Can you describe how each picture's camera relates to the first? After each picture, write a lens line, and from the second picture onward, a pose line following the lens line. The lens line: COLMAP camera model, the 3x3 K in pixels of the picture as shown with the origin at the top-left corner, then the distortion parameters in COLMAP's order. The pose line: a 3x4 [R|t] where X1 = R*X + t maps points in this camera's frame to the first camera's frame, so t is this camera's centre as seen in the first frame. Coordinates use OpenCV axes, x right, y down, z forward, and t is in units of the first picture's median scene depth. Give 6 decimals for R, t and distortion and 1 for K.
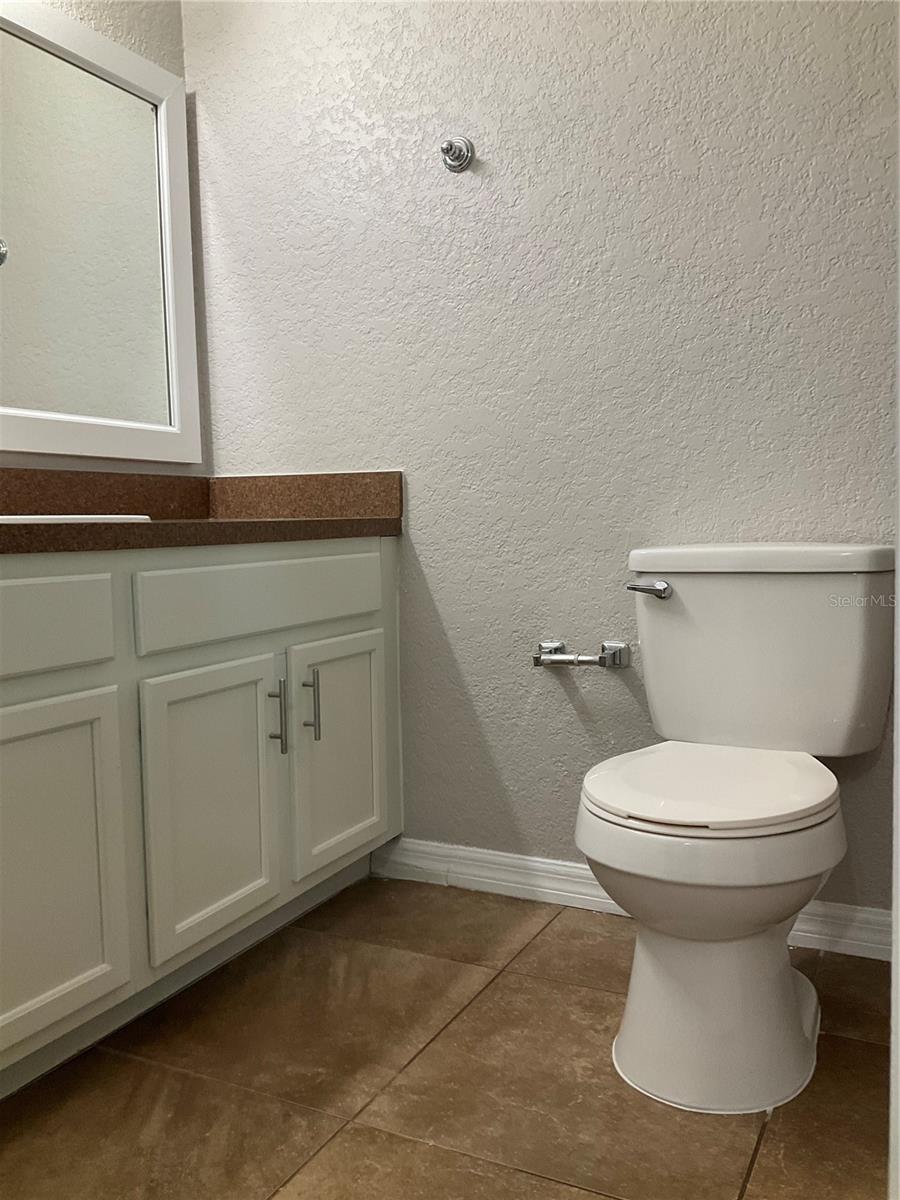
lens RADIAL K [[987.8, 0, 454.2], [0, 987.8, 601.5], [0, 0, 1]] dist [0.098180, -0.187311]
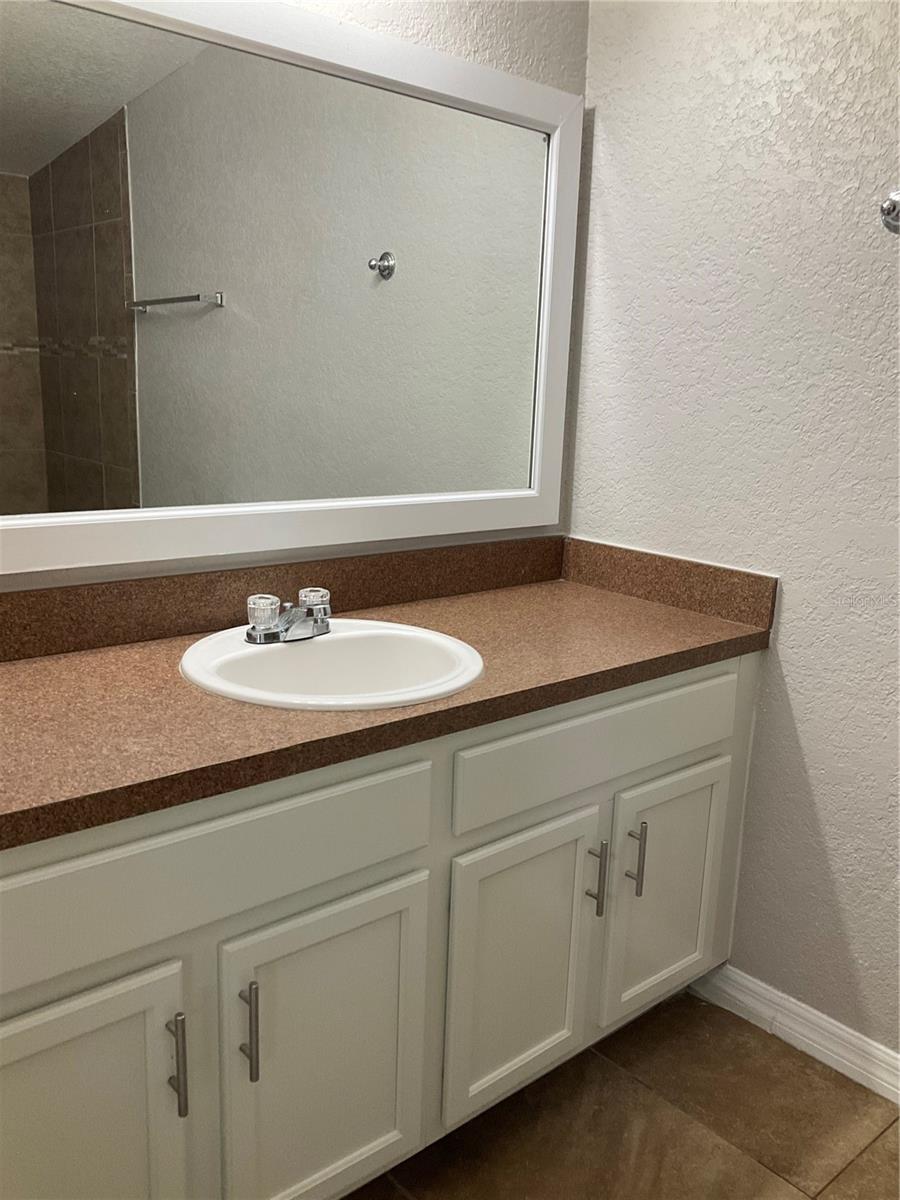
lens RADIAL K [[991.6, 0, 442.4], [0, 991.6, 599.0], [0, 0, 1]] dist [0.069633, -0.132855]
pose [[0.923041, 0.131967, -0.361357, -0.006347], [-0.083210, 0.985573, 0.147381, -0.218371], [0.375594, -0.105970, 0.920706, 0.093216]]
